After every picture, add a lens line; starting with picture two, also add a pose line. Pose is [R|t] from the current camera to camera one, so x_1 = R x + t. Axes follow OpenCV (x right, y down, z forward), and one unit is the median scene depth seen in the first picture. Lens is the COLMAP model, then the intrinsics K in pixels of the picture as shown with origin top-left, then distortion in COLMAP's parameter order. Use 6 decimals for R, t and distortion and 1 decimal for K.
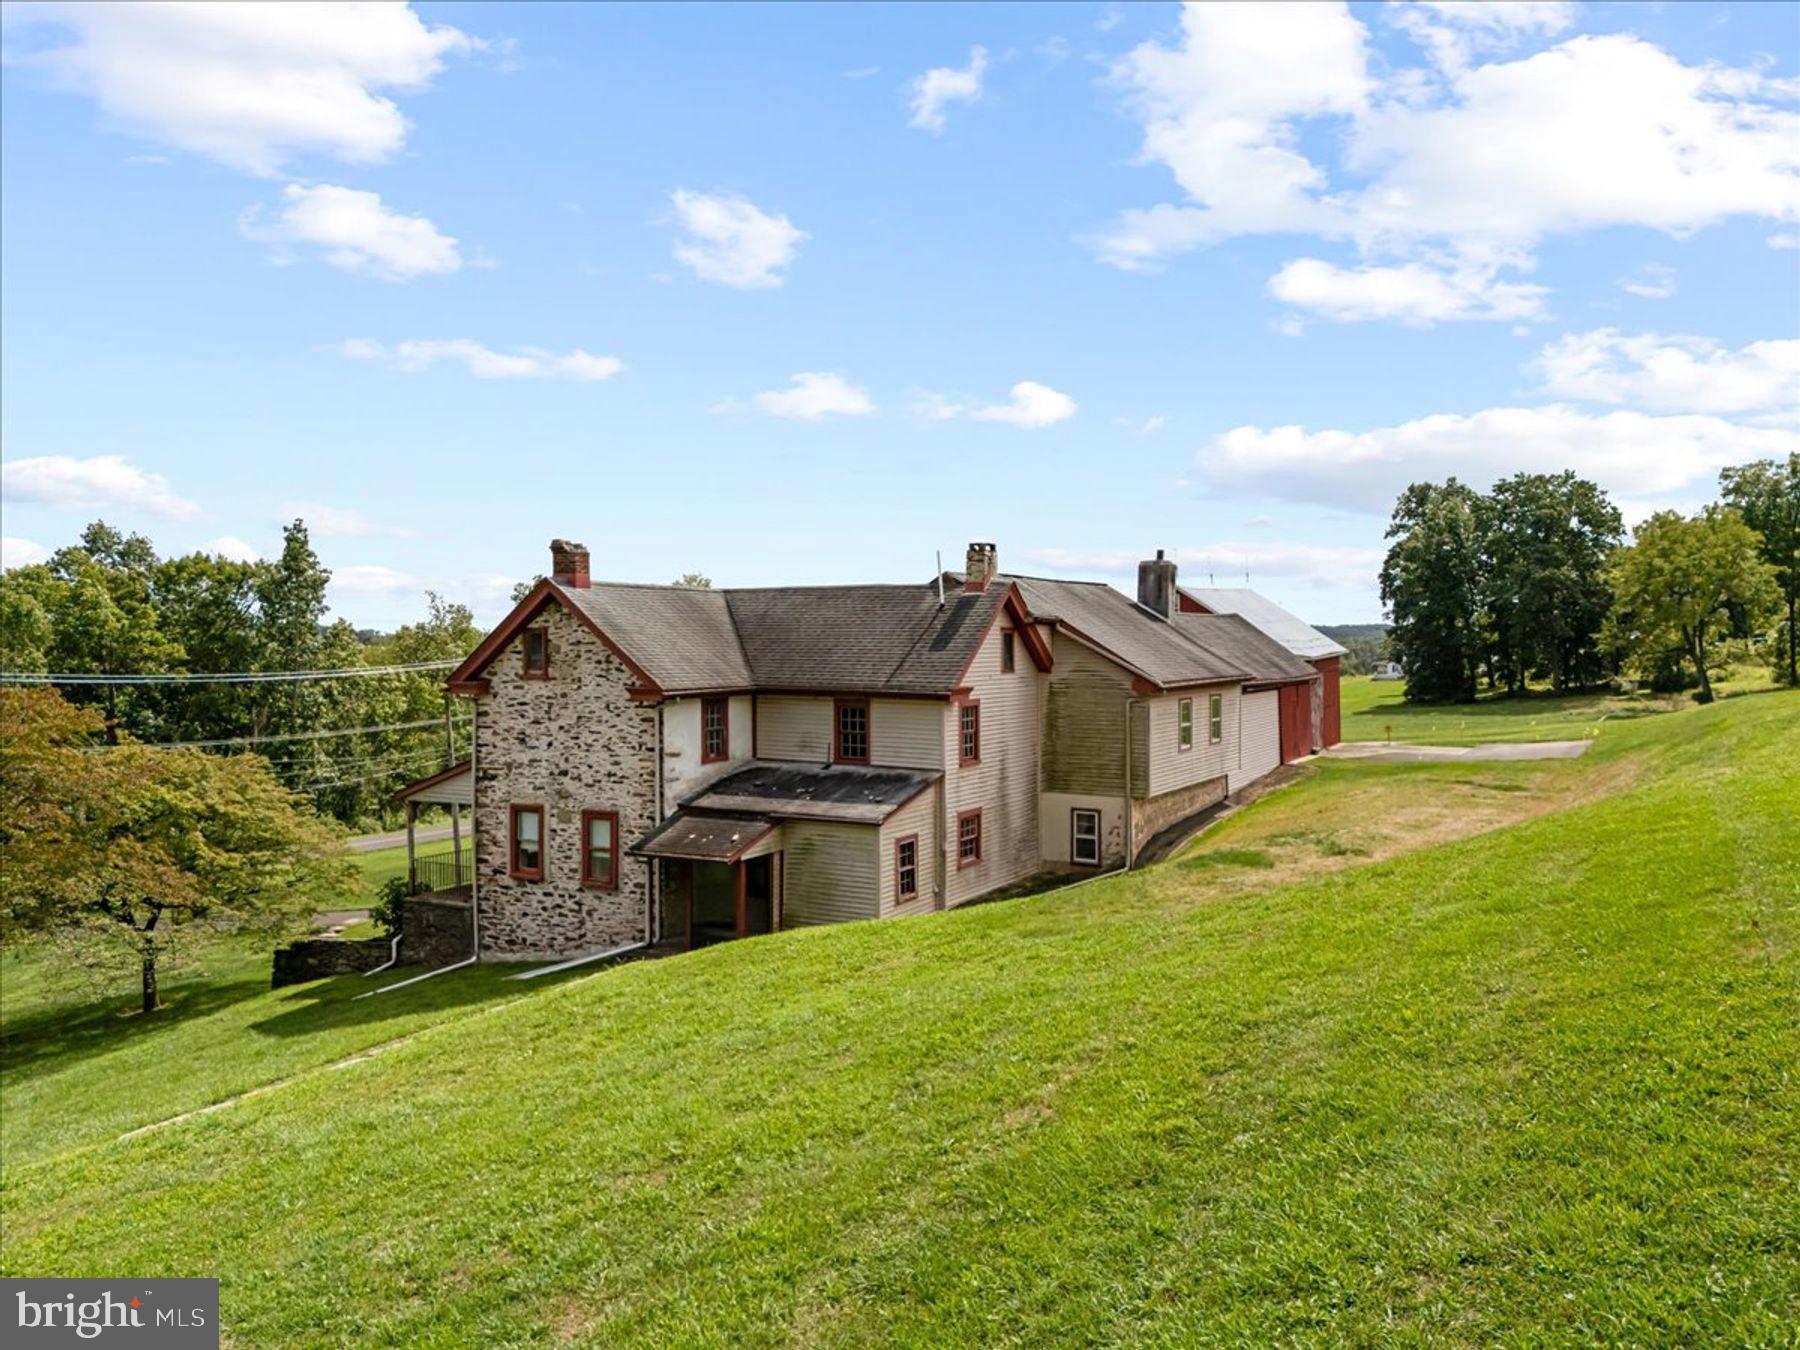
lens RADIAL K [[1339.6, 0, 916.2], [0, 1339.6, 684.2], [0, 0, 1]] dist [0.051678, -0.032029]
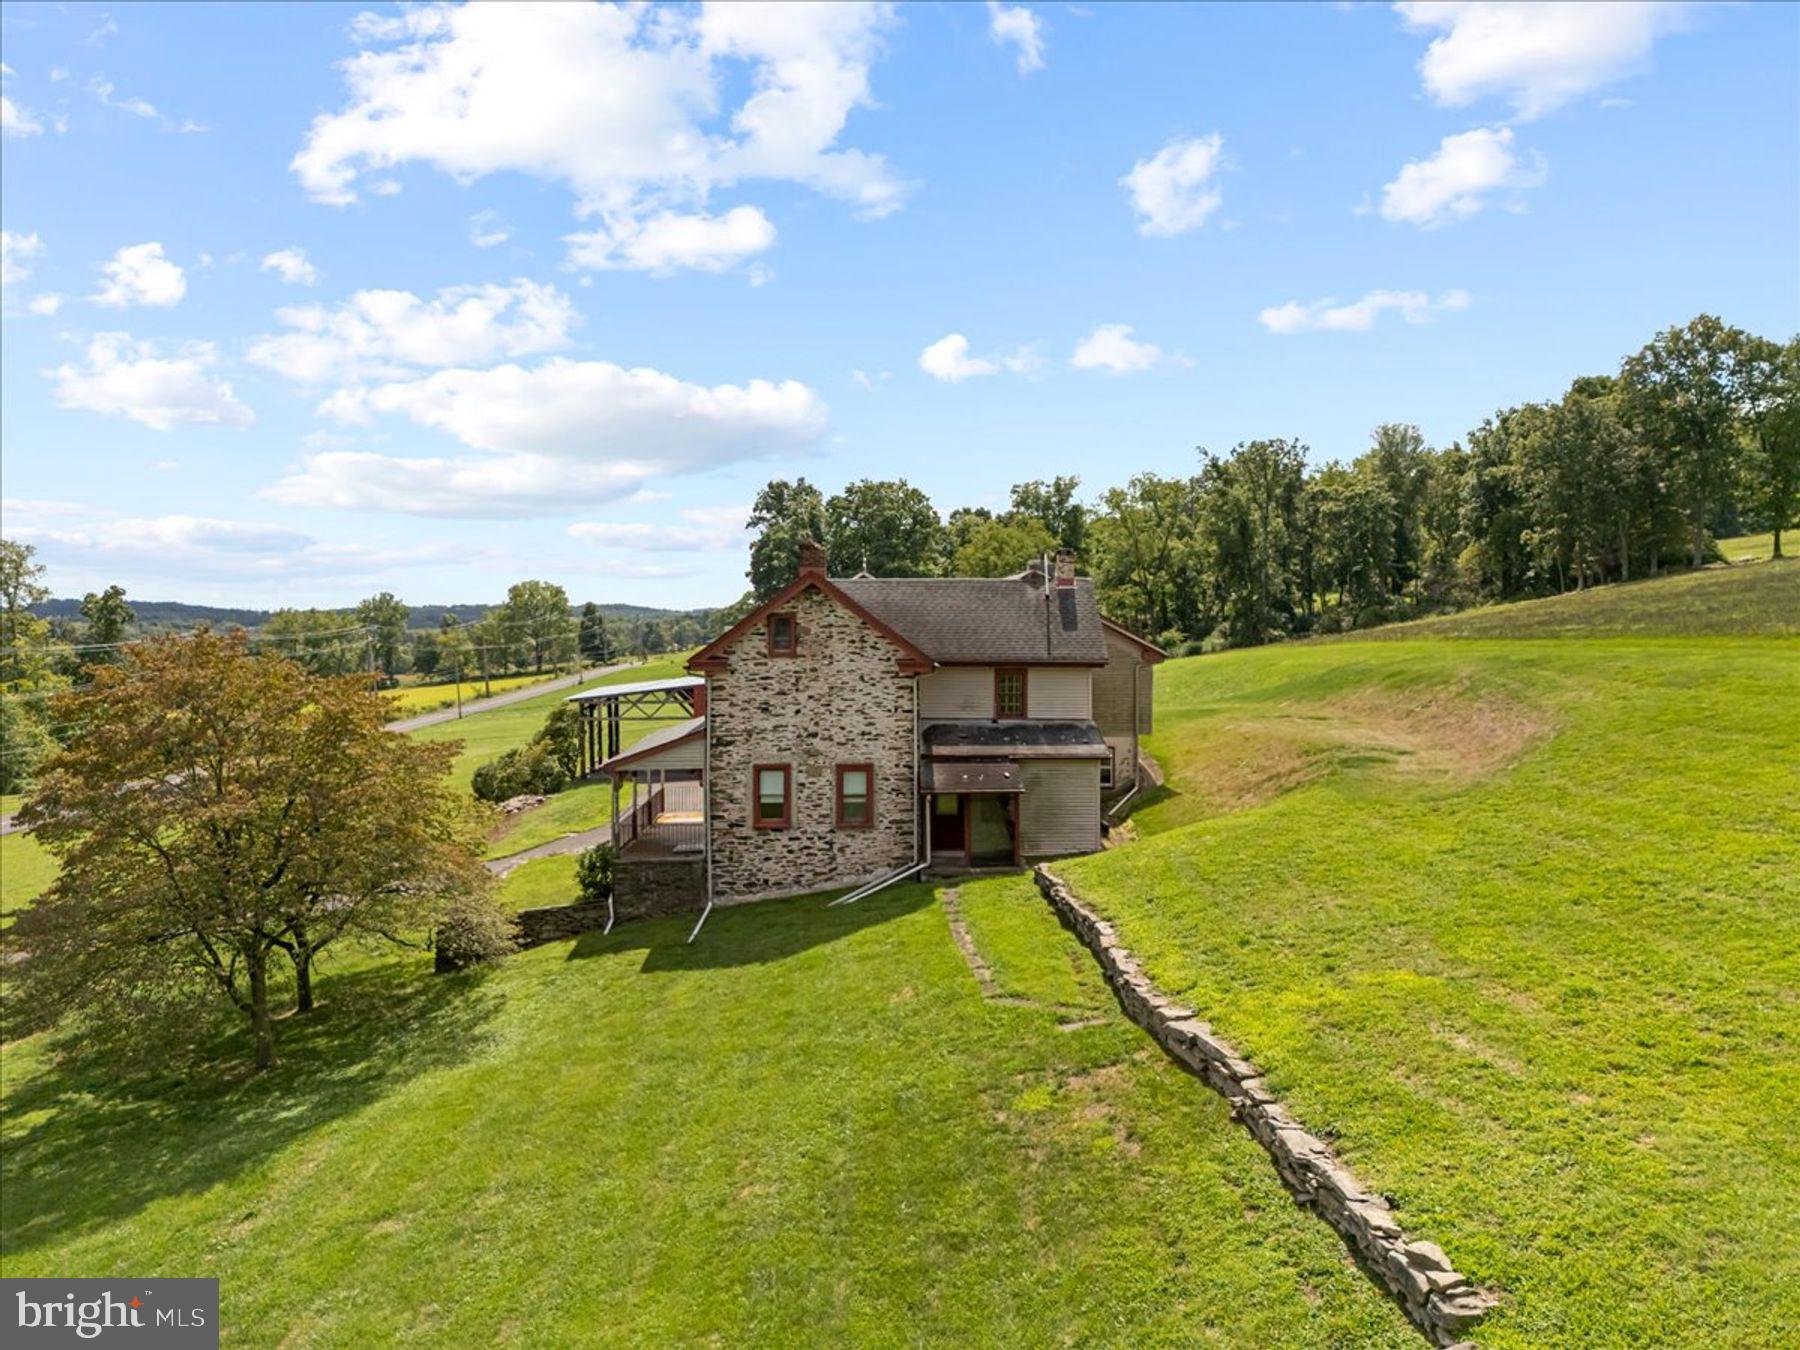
lens RADIAL K [[1339.6, 0, 914.9], [0, 1339.6, 668.4], [0, 0, 1]] dist [0.051678, -0.032029]
pose [[0.844162, -0.019523, 0.535733, -0.814283], [0.017568, 0.999807, 0.008753, -0.001816], [-0.535801, 0.002023, 0.844342, -0.049474]]
